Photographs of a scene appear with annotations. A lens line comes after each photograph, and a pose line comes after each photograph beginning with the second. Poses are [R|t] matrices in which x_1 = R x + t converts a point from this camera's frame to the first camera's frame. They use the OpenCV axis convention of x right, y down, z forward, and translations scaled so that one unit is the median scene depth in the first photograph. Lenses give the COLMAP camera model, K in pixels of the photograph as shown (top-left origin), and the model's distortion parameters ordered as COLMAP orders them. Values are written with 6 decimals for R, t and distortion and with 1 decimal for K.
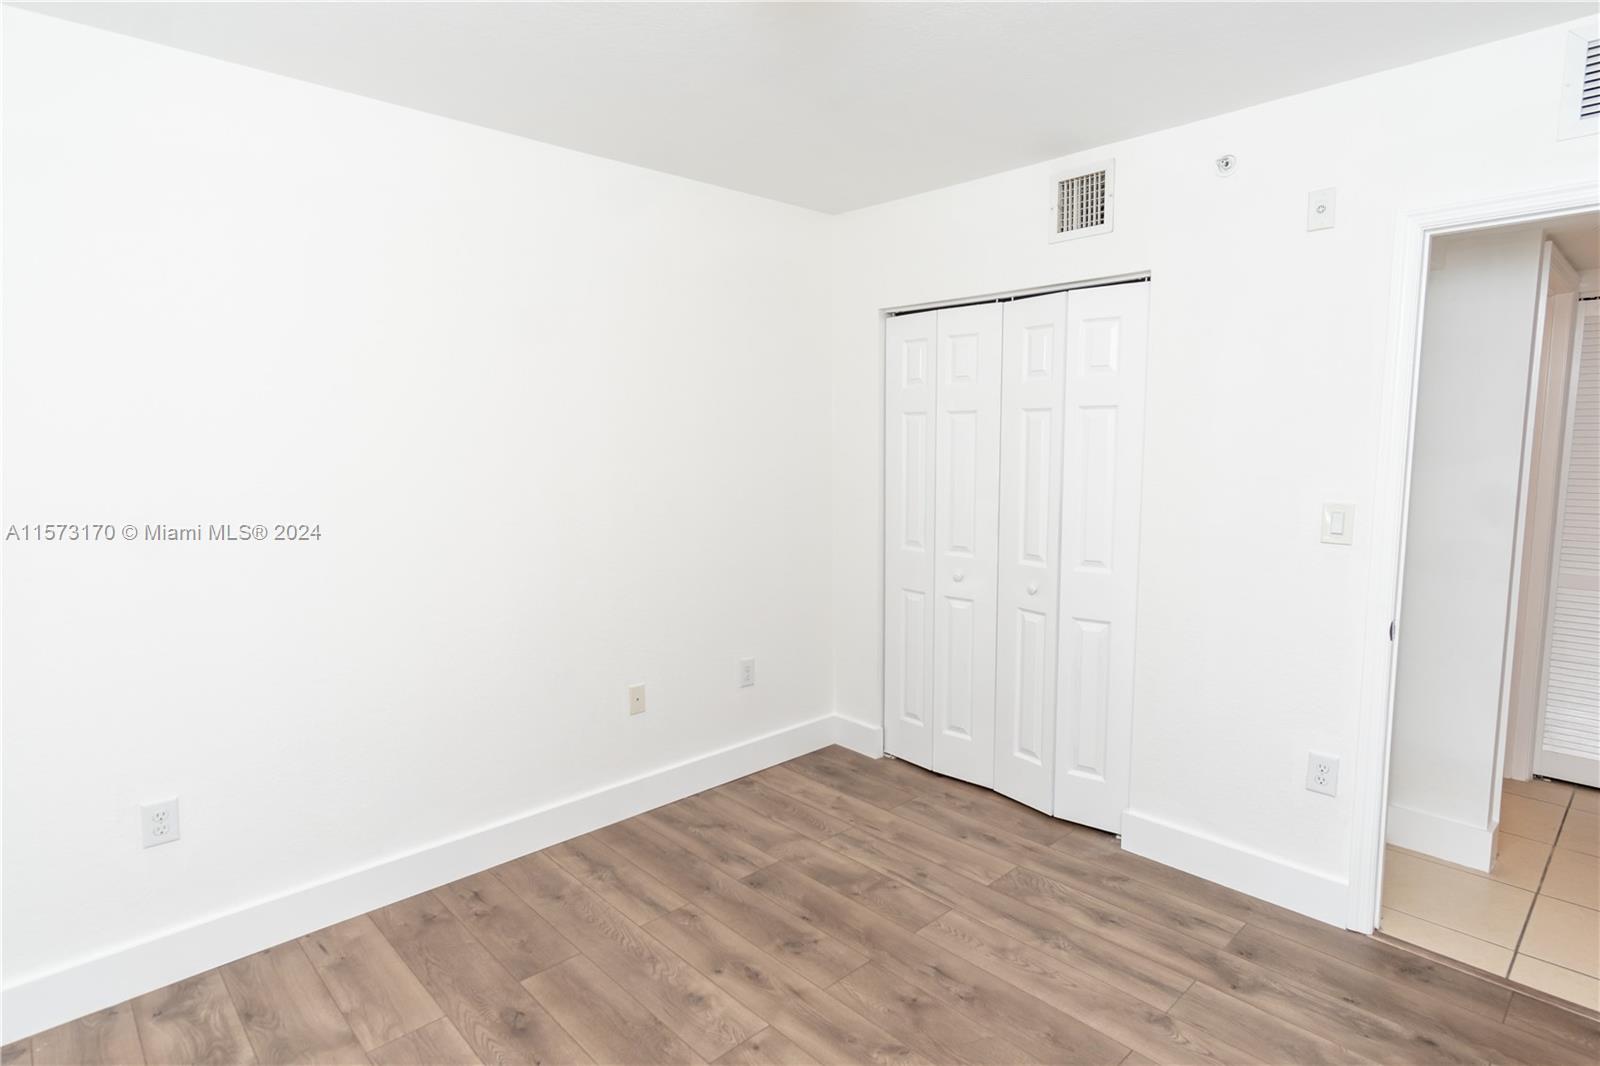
lens RADIAL K [[871.8, 0, 801.1], [0, 871.8, 527.3], [0, 0, 1]] dist [0.004378, 0.001559]
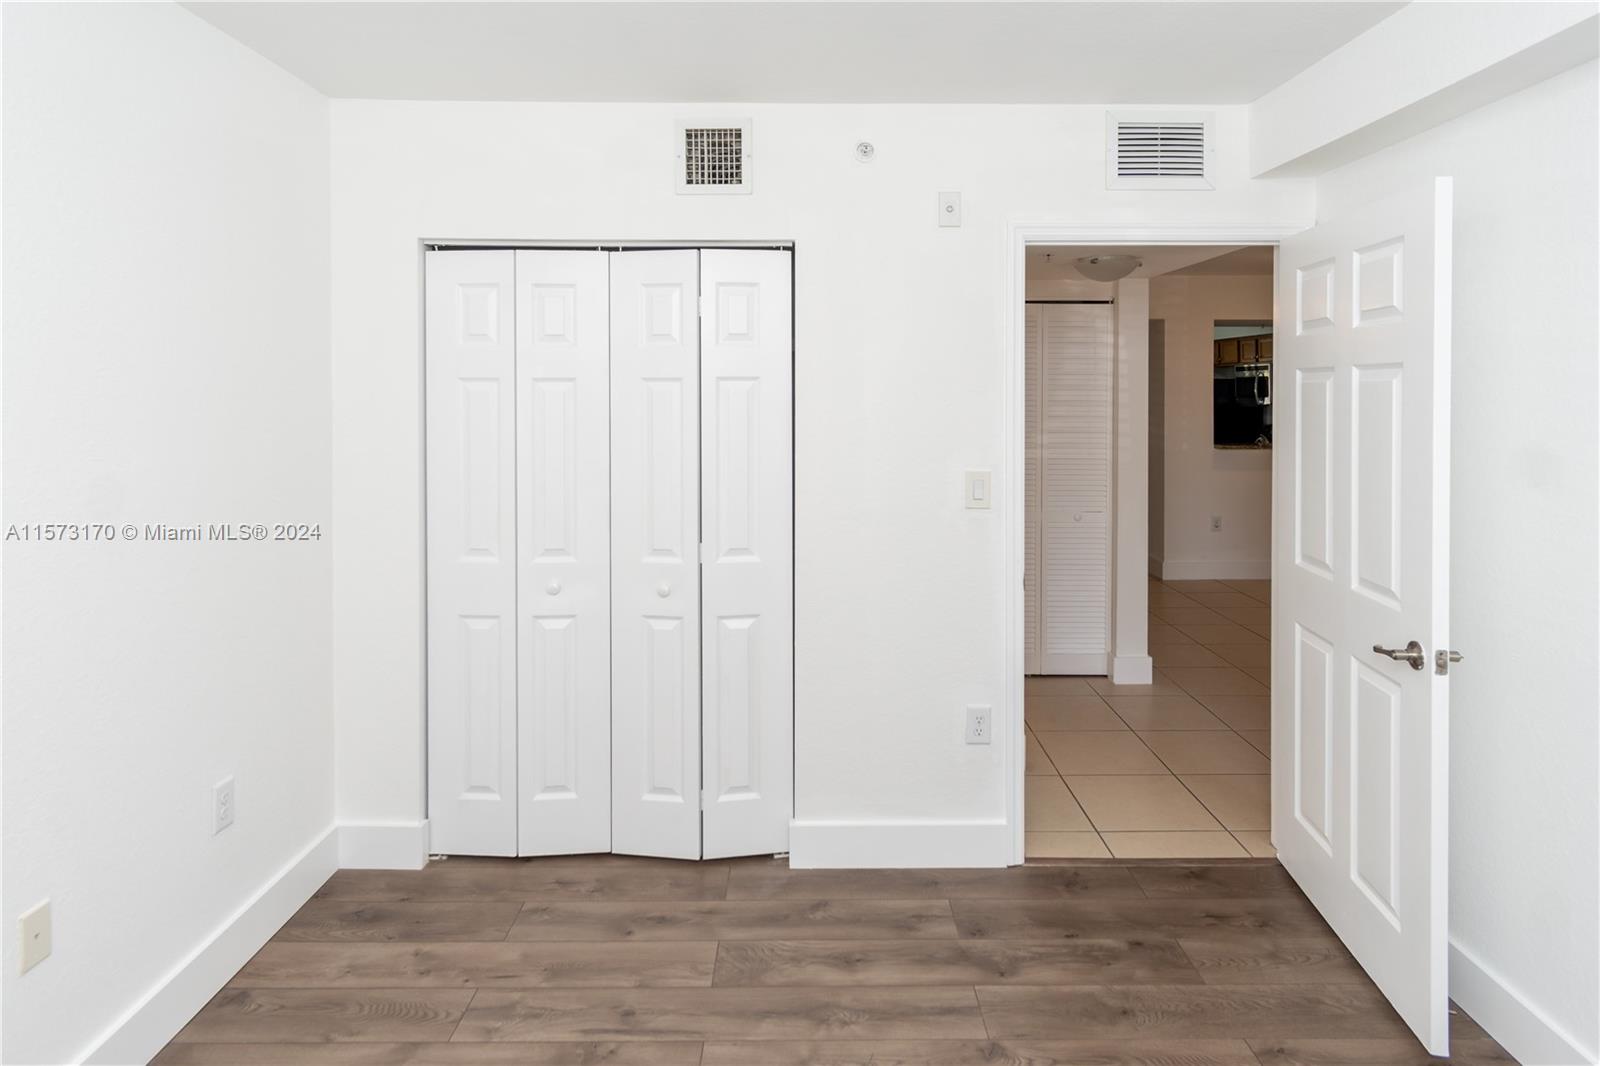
lens RADIAL K [[871.8, 0, 820.4], [0, 871.8, 409.8], [0, 0, 1]] dist [0.004378, 0.001559]
pose [[0.673279, 0.004926, 0.739372, -0.286722], [0.073564, 0.994570, -0.073614, -0.032989], [-0.735720, 0.103954, 0.669260, 0.341654]]
